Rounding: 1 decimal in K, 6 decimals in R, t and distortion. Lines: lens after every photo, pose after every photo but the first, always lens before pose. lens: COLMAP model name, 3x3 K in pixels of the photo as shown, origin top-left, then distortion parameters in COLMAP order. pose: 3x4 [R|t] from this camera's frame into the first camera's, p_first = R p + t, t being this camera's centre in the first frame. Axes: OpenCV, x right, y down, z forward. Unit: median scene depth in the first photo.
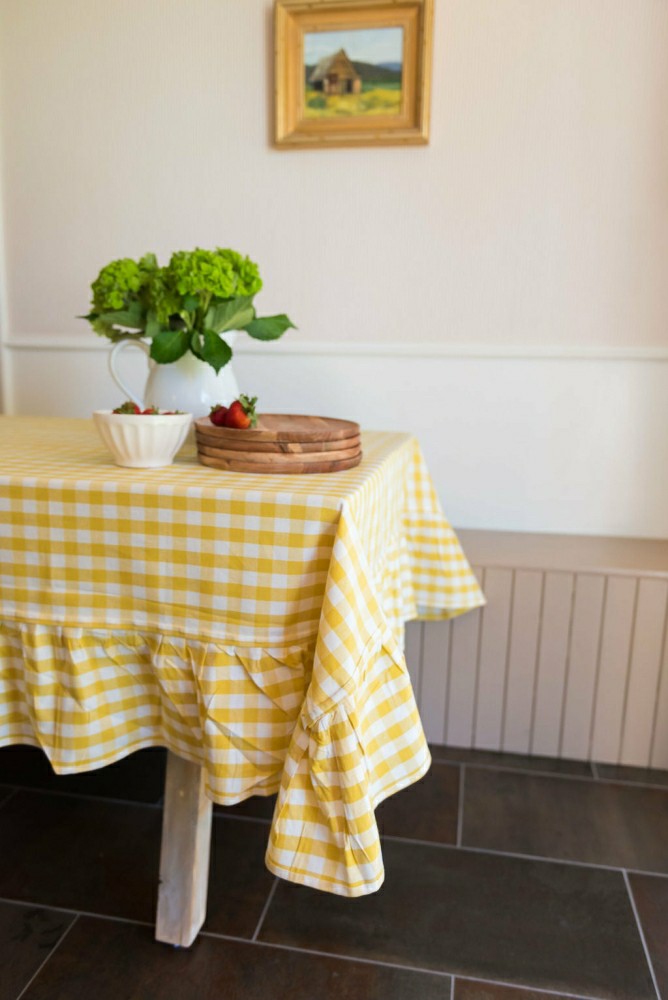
lens RADIAL K [[746.7, 0, 334.0], [0, 746.7, 500.0], [0, 0, 1]] dist [0.002738, -0.007949]
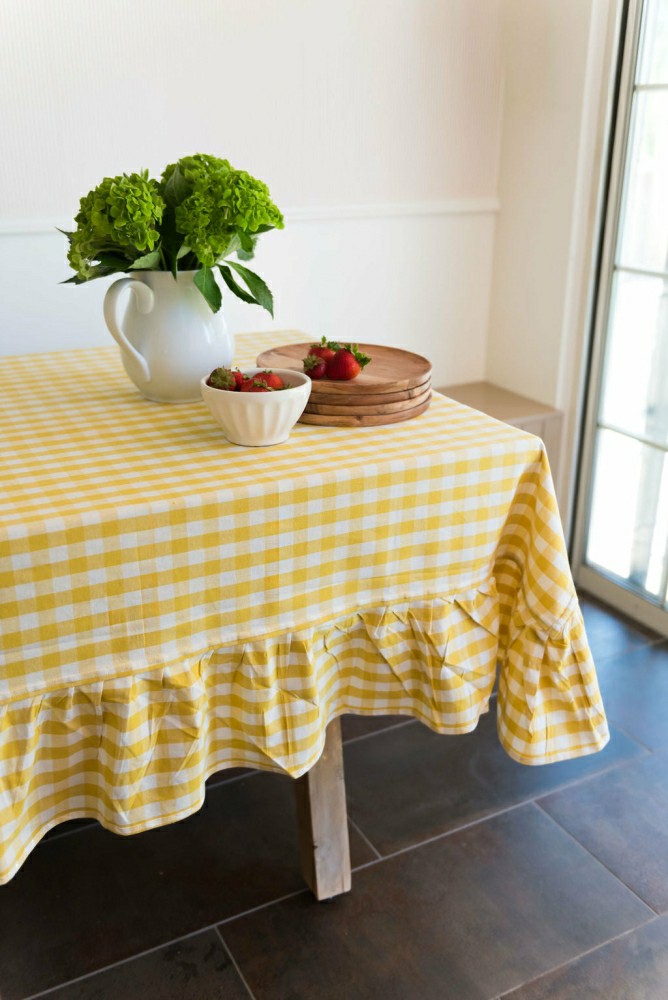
lens RADIAL K [[968.2, 0, 334.0], [0, 968.2, 500.0], [0, 0, 1]] dist [0.018298, 0.004254]
pose [[0.776523, -0.248368, 0.579073, -0.924766], [0.127262, 0.961915, 0.241916, -0.257903], [-0.617104, -0.114159, 0.778557, 0.045778]]
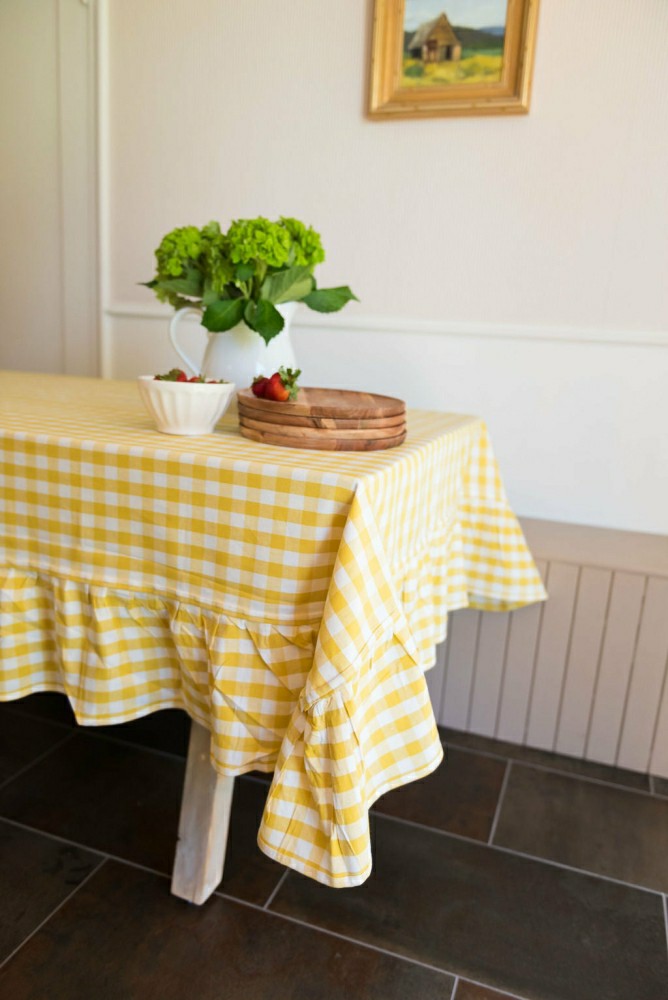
lens RADIAL K [[728.7, 0, 334.0], [0, 728.7, 500.0], [0, 0, 1]] dist [-0.001796, -0.004900]
pose [[0.985754, 0.072997, -0.151530, 0.105697], [-0.068064, 0.996976, 0.037500, -0.006468], [0.153809, -0.026652, 0.987741, 0.060472]]
